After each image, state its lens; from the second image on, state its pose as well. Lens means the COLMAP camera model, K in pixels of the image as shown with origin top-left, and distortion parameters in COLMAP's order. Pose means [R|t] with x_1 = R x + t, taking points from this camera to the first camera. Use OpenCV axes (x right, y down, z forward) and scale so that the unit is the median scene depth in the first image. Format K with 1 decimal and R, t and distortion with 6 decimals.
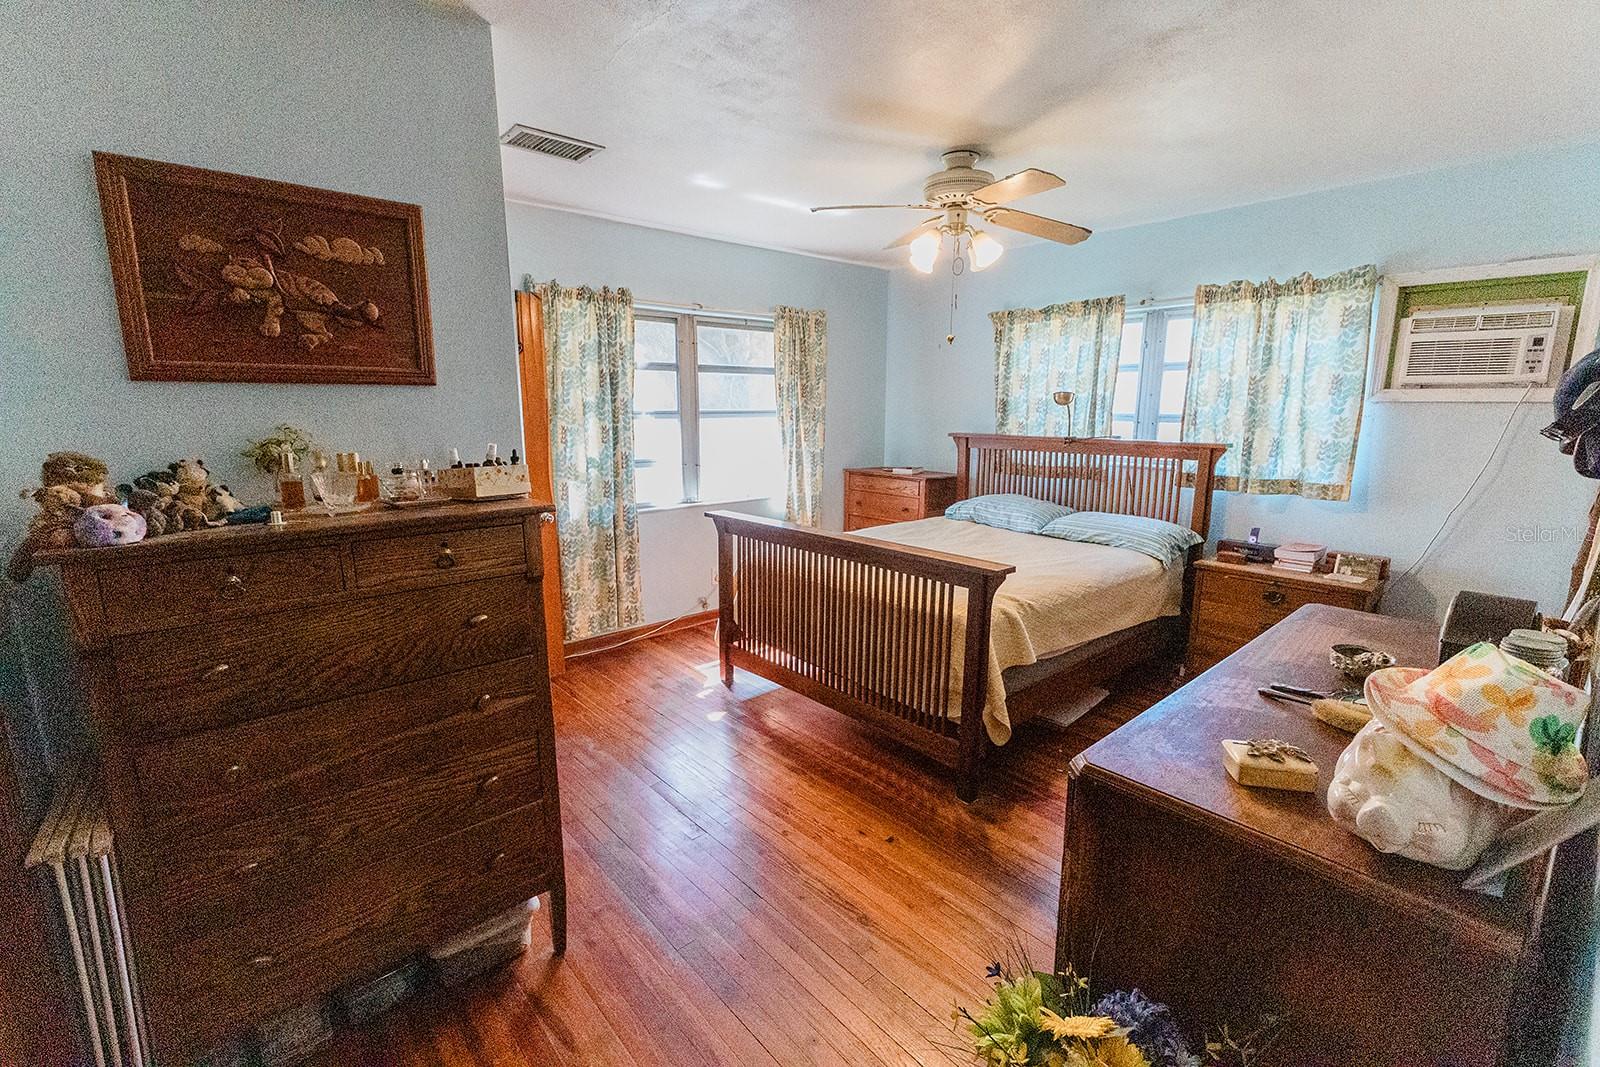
lens RADIAL K [[685.5, 0, 800.0], [0, 685.5, 533.5], [0, 0, 1]] dist [0.002456, -0.000182]
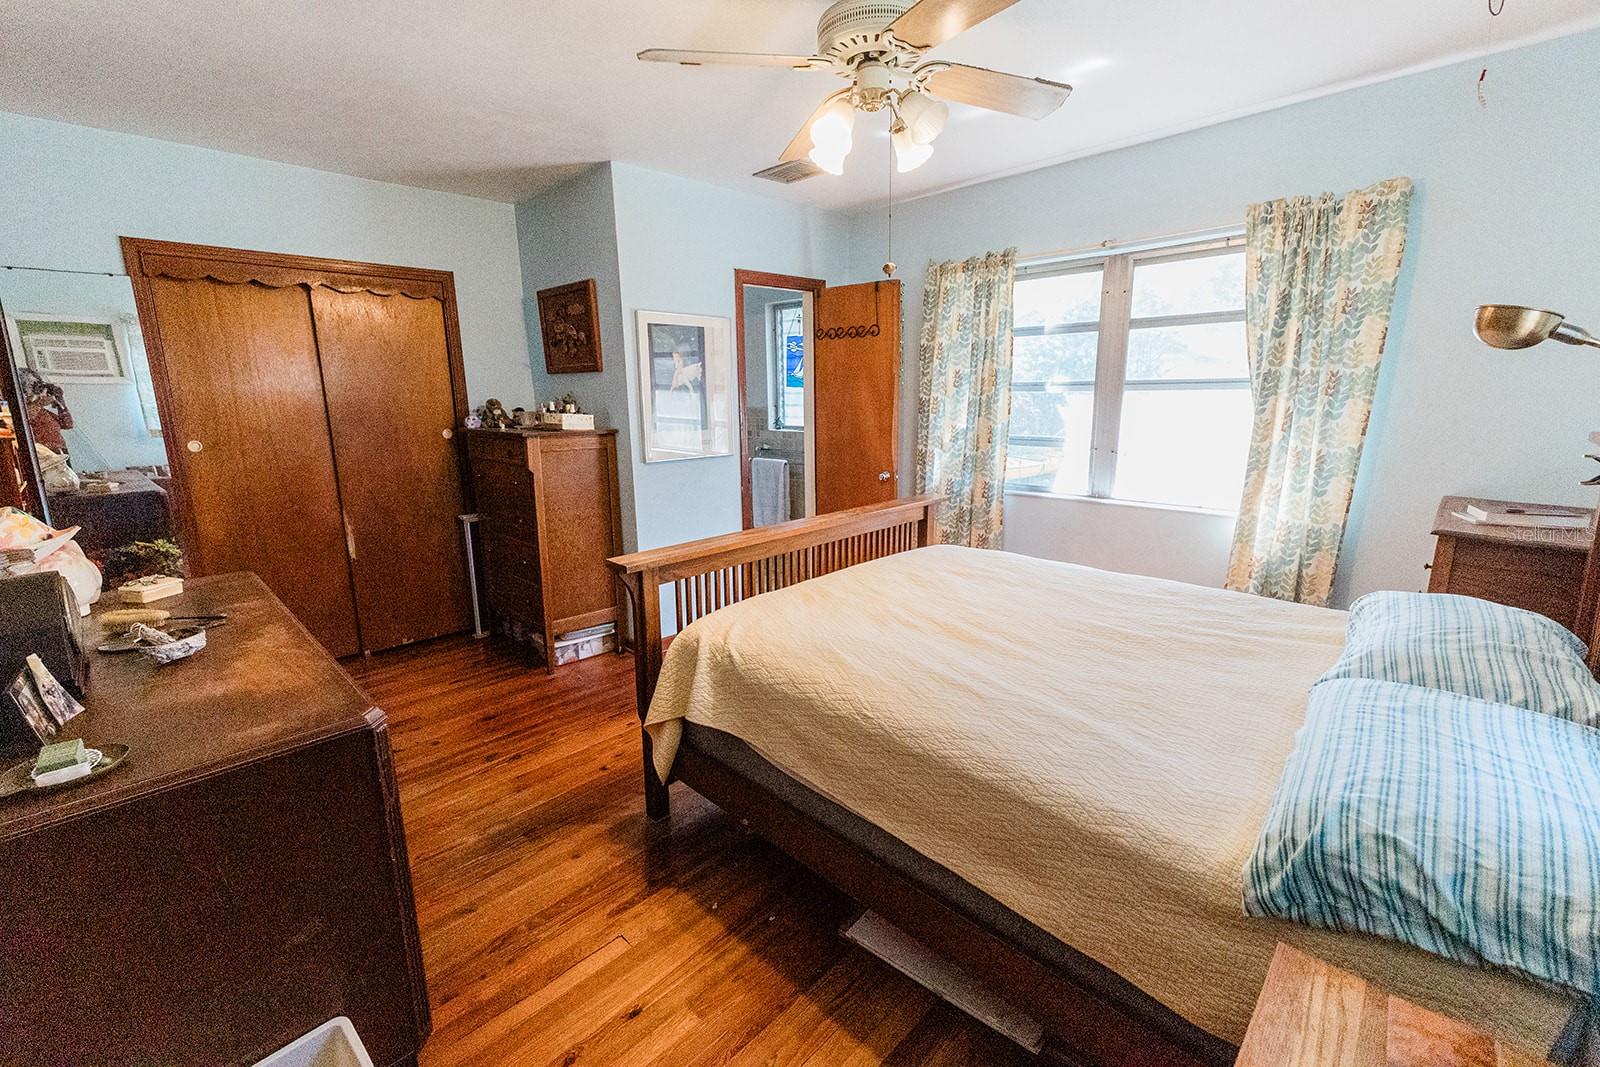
lens RADIAL K [[685.5, 0, 800.0], [0, 685.5, 533.5], [0, 0, 1]] dist [0.002456, -0.000182]
pose [[0.065415, 0.200870, -0.977431, 0.634925], [-0.171077, 0.967284, 0.187335, -0.100283], [0.983084, 0.154961, 0.097640, 0.624801]]
